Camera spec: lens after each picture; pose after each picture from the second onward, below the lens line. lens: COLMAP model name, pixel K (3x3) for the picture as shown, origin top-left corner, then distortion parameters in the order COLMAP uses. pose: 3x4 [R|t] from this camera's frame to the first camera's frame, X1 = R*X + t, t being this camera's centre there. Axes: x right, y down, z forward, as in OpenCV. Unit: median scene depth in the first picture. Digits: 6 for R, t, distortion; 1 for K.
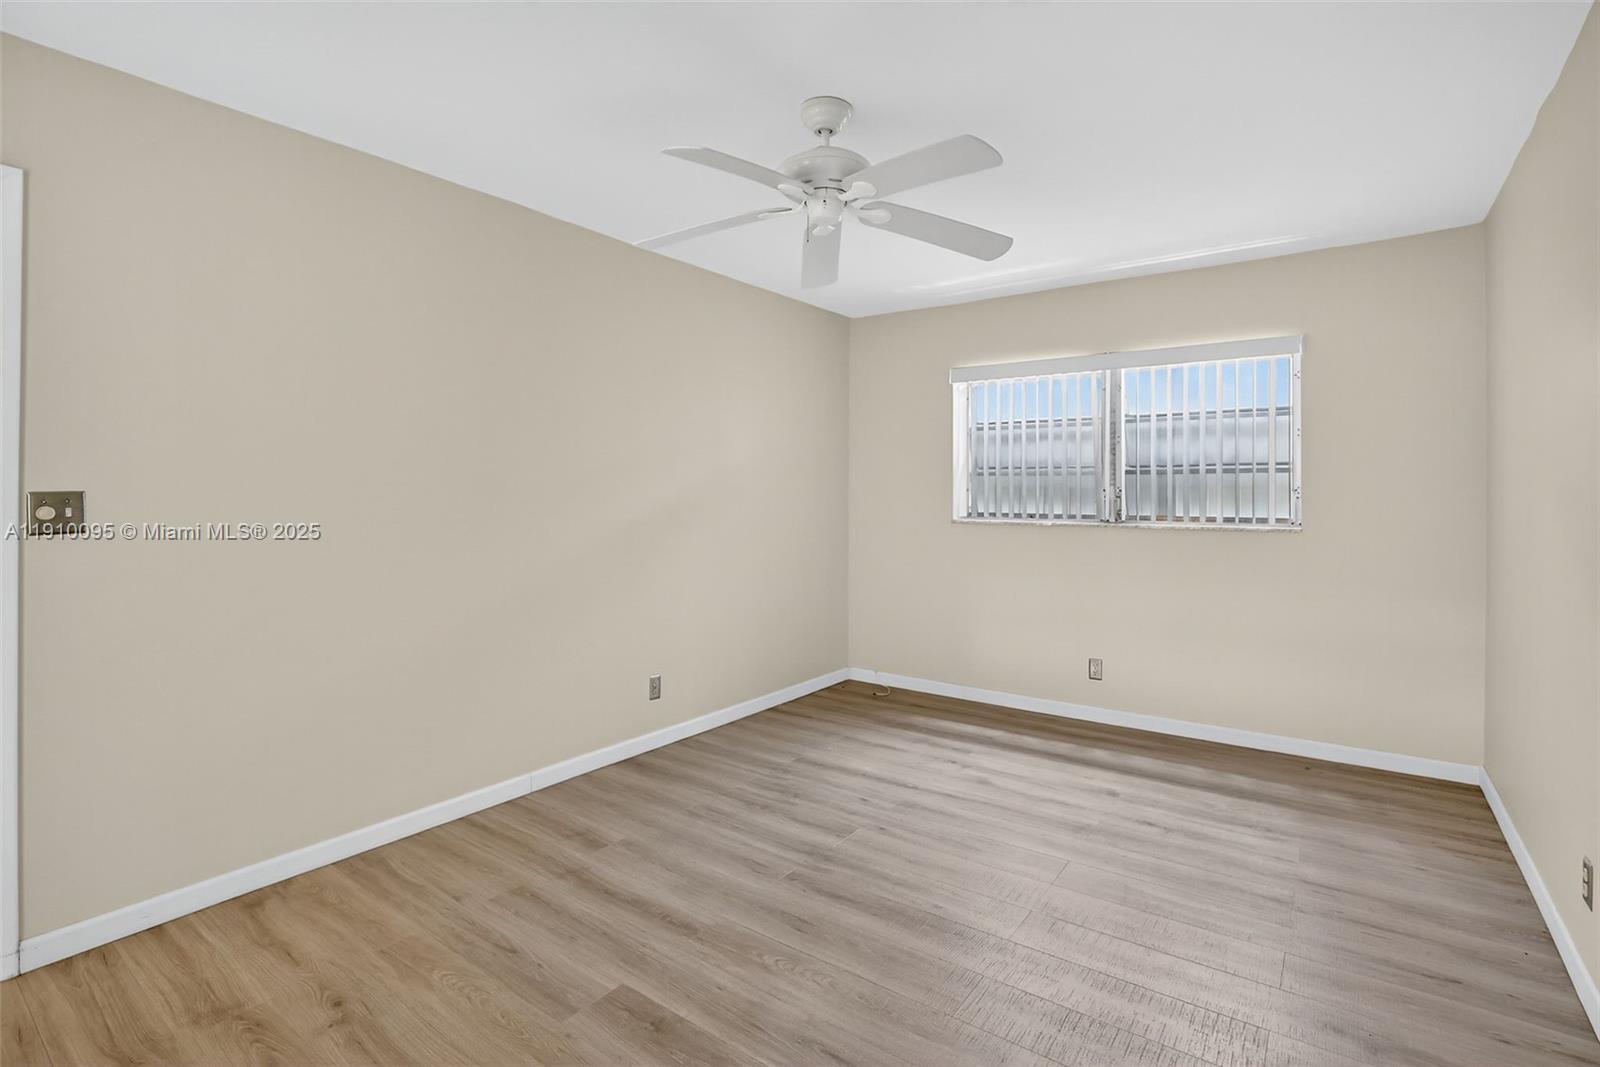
lens RADIAL K [[774.7, 0, 832.0], [0, 774.7, 510.4], [0, 0, 1]] dist [-0.000595, -0.011197]
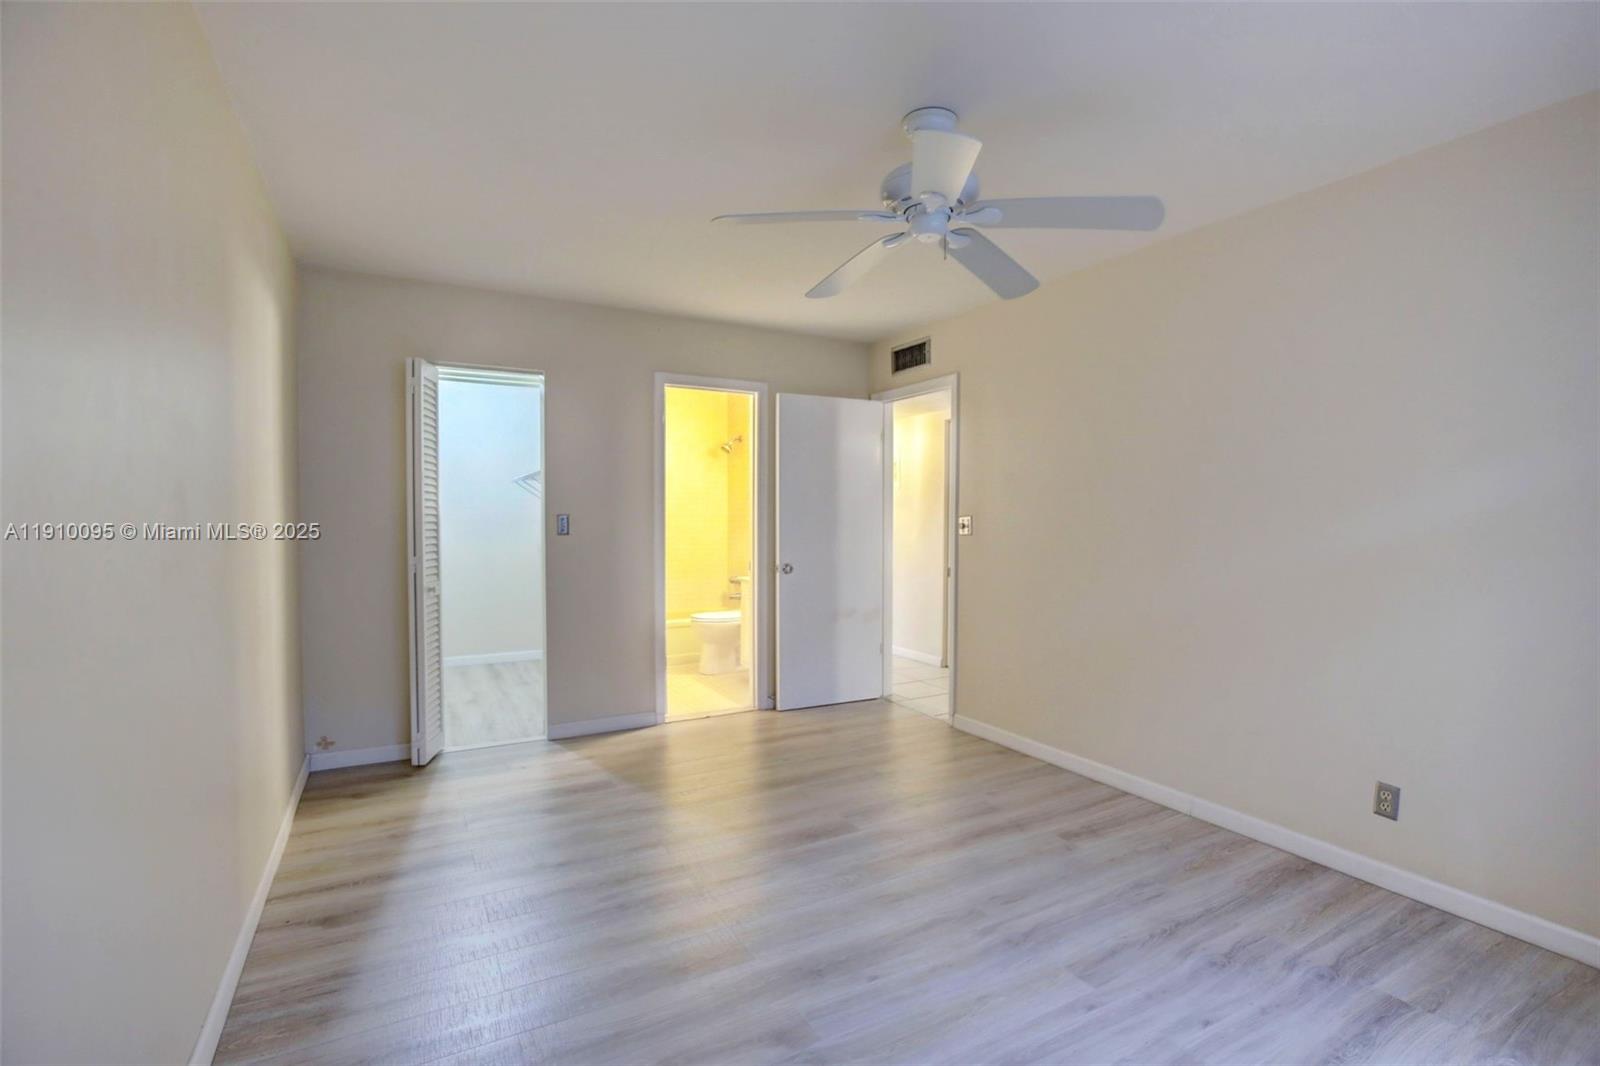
lens RADIAL K [[745.3, 0, 808.8], [0, 745.3, 515.6], [0, 0, 1]] dist [-0.024242, 0.000751]
pose [[-0.481753, -0.027955, -0.875861, 0.728793], [-0.026058, 0.999506, -0.017569, 0.002813], [0.875920, 0.014360, -0.482243, 1.056324]]
